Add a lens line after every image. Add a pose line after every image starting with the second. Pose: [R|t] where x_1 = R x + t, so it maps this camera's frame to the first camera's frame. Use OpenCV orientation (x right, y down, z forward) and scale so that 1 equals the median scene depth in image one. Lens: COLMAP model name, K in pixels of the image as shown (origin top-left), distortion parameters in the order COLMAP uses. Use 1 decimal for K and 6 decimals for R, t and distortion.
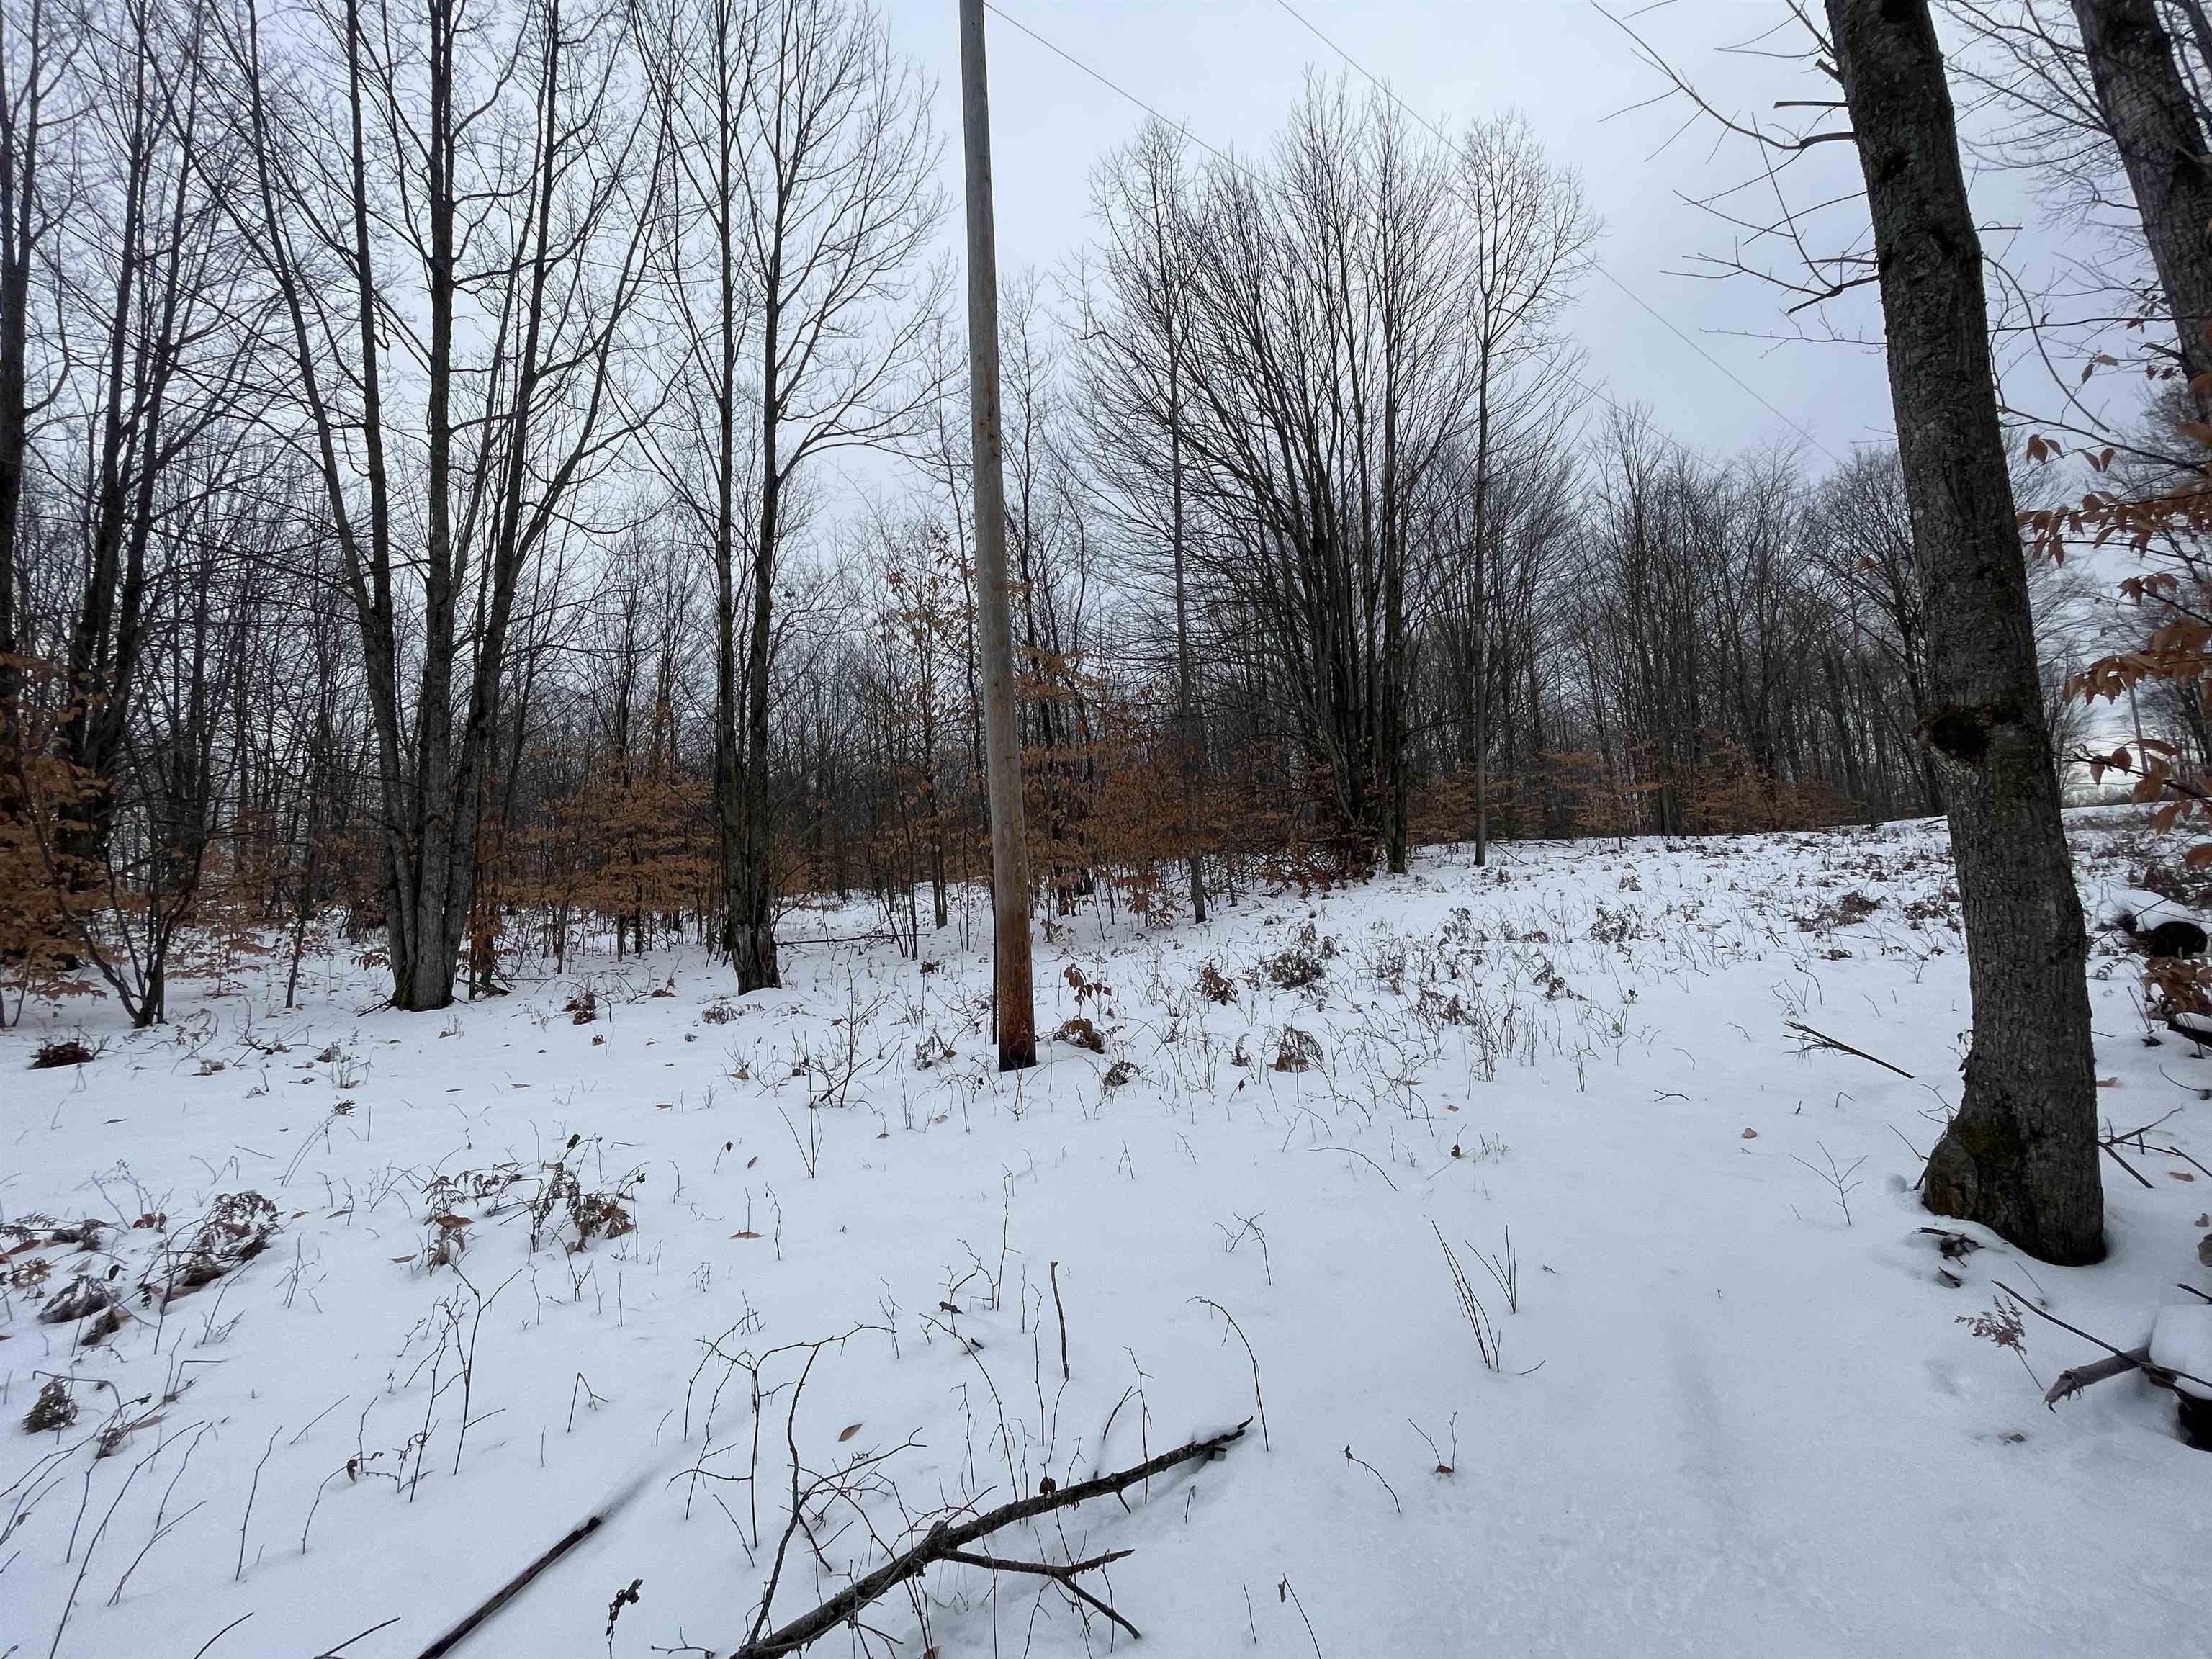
lens RADIAL K [[890.2, 0, 1095.7], [0, 890.2, 815.3], [0, 0, 1]] dist [0.000267, -0.000086]
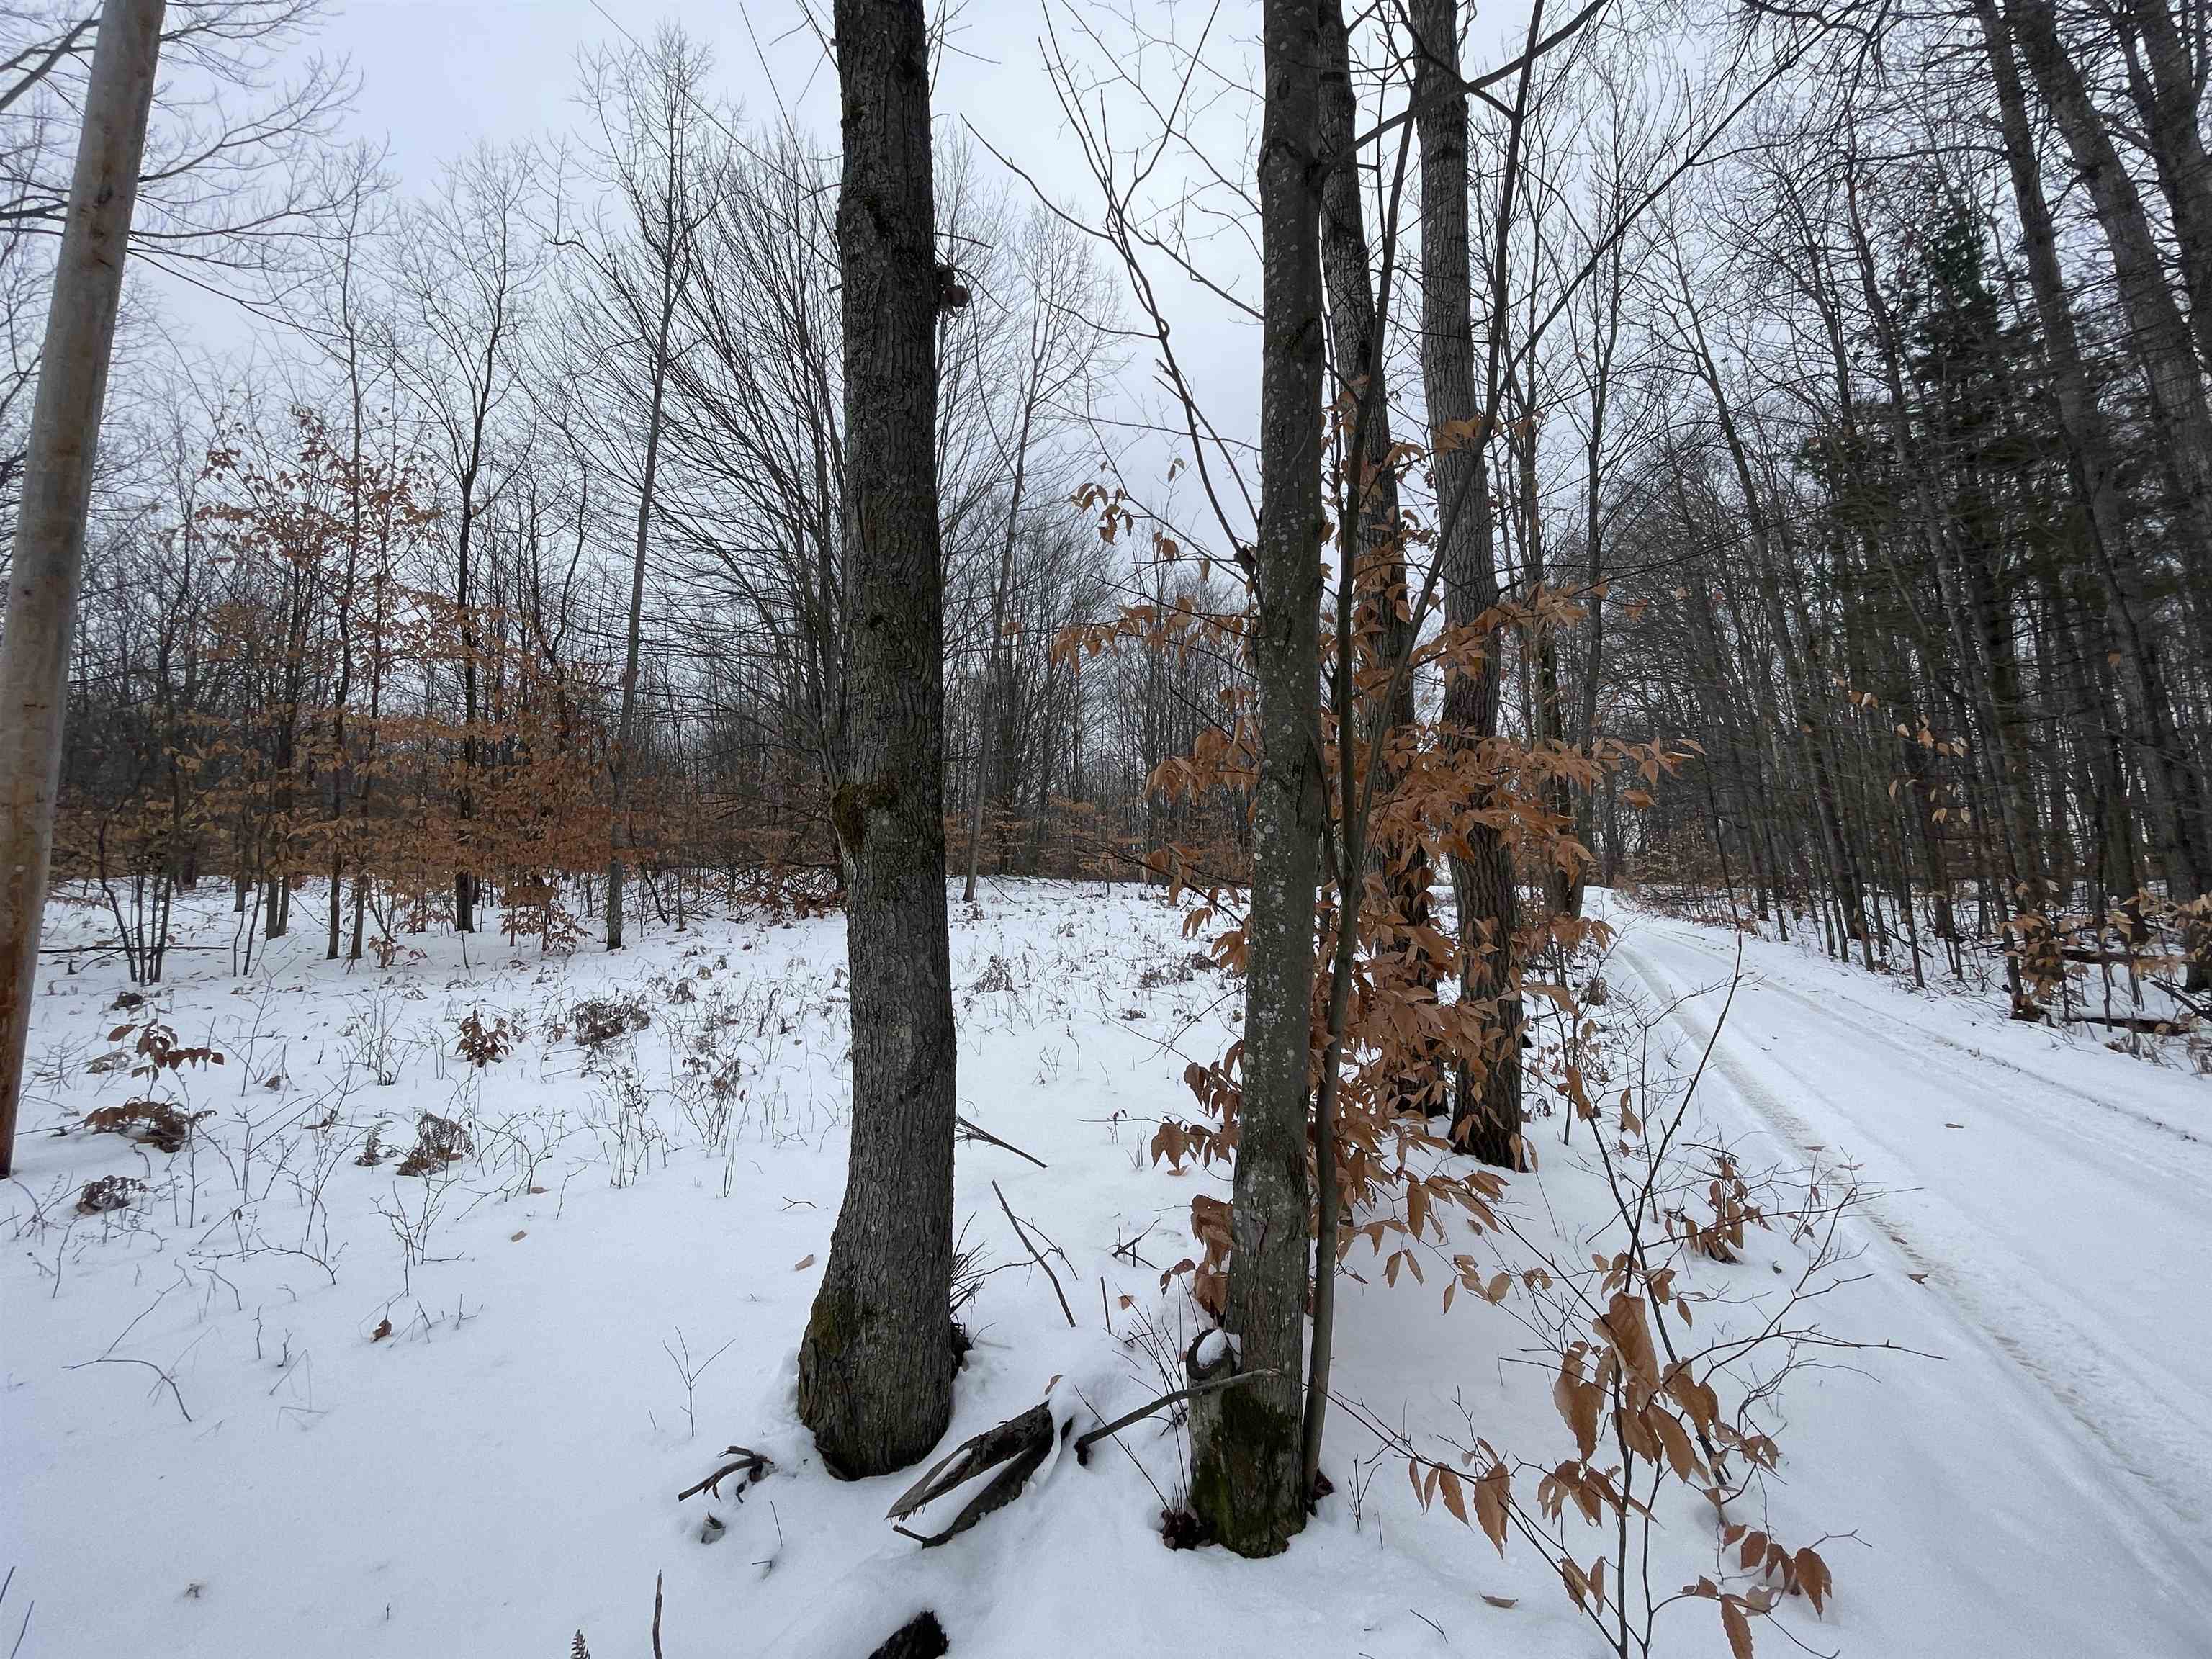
lens RADIAL K [[890.2, 0, 1095.7], [0, 890.2, 815.3], [0, 0, 1]] dist [0.000267, -0.000086]
pose [[0.894792, 0.107739, 0.433289, 0.154572], [-0.098059, 0.994176, -0.044703, -0.014635], [-0.435581, -0.002488, 0.900146, 0.032105]]
